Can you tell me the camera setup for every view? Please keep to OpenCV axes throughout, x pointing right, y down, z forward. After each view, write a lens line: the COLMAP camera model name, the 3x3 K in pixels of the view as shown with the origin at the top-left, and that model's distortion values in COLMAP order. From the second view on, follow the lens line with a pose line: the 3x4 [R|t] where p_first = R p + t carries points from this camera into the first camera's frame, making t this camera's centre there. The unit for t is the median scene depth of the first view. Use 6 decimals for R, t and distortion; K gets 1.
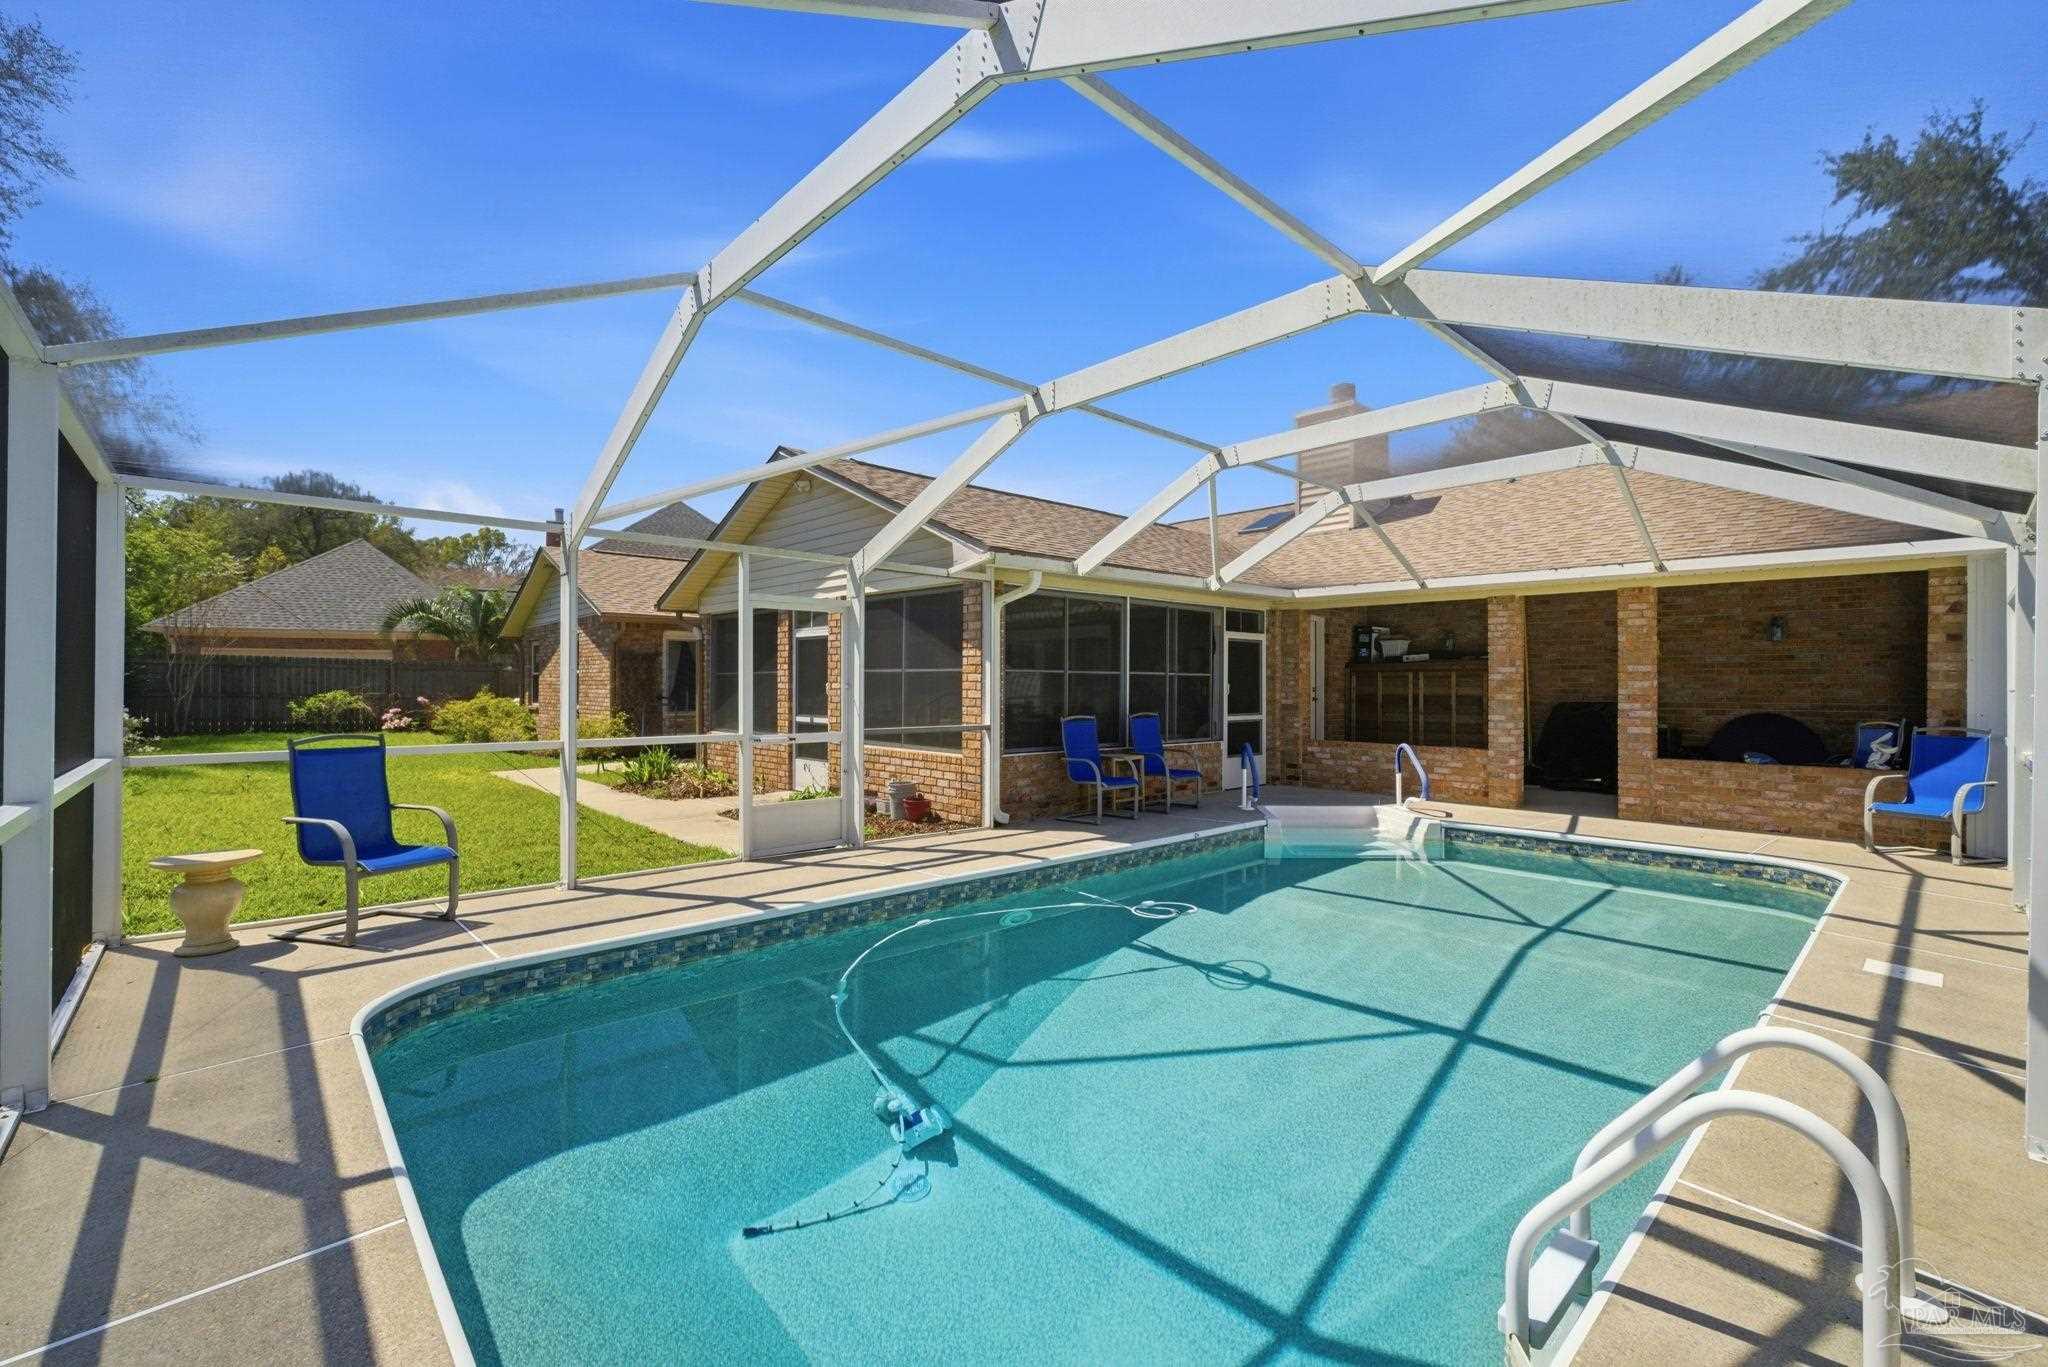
lens RADIAL K [[869.4, 0, 1024.0], [0, 869.4, 683.5], [0, 0, 1]] dist [-0.000619, -0.000085]
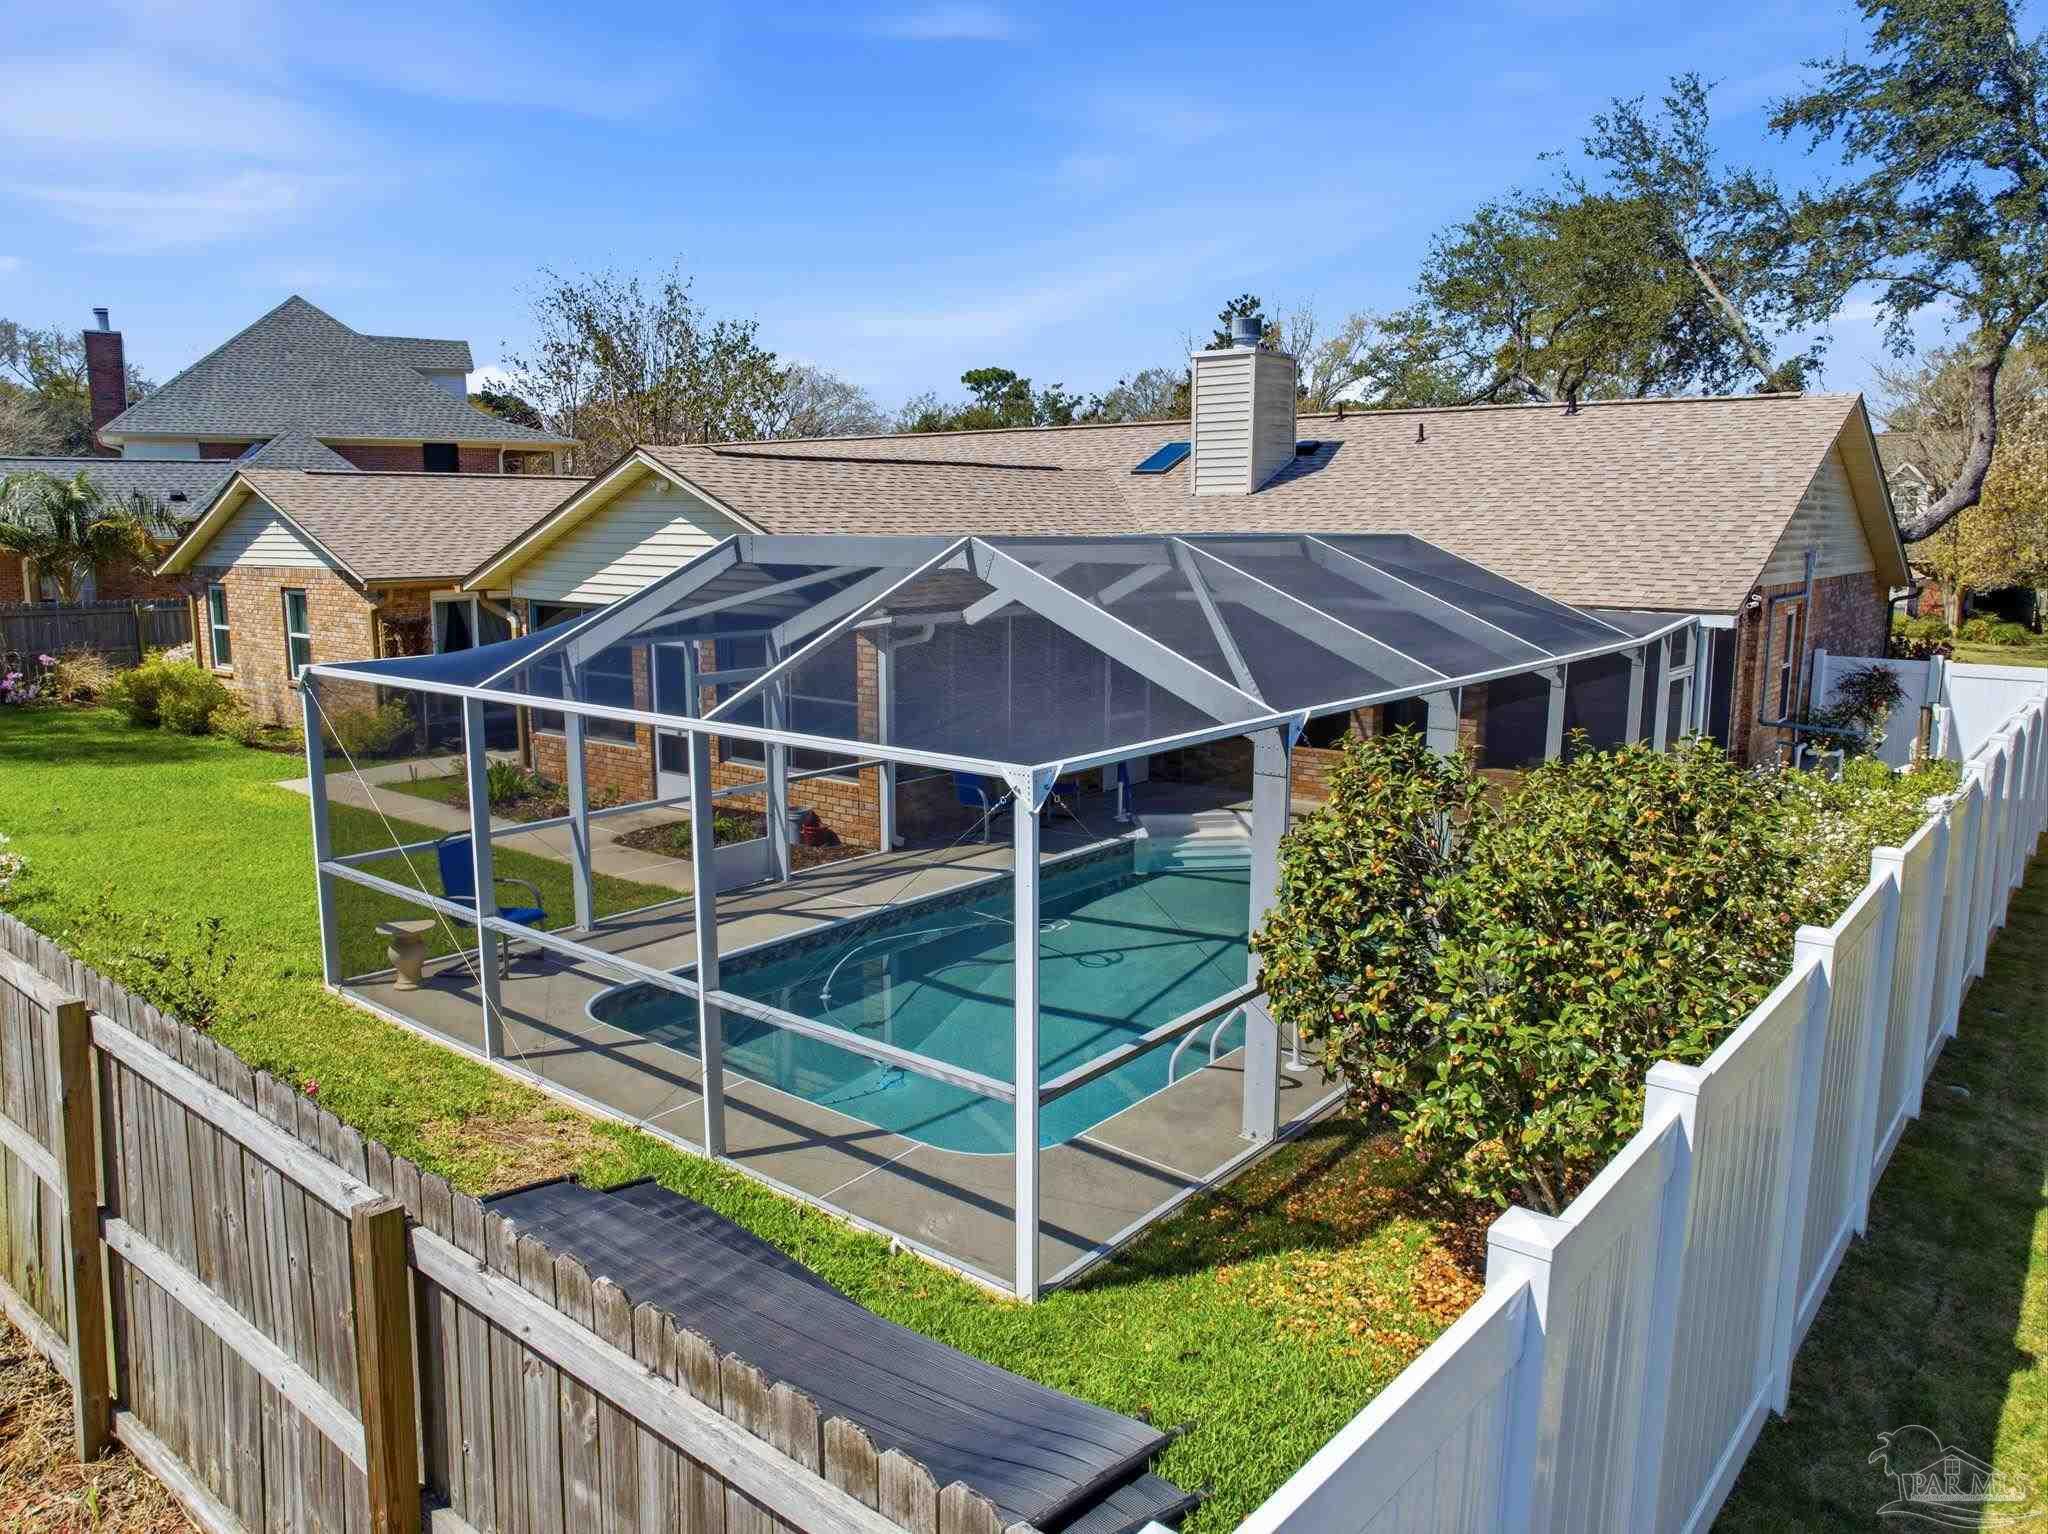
lens RADIAL K [[1443.5, 0, 1024.0], [0, 1443.5, 767.0], [0, 0, 1]] dist [-0.000881, -0.001482]
pose [[0.987618, -0.021179, 0.155444, -0.142170], [-0.007024, 0.983882, 0.178679, -0.248519], [-0.156723, -0.177558, 0.971551, -0.721771]]
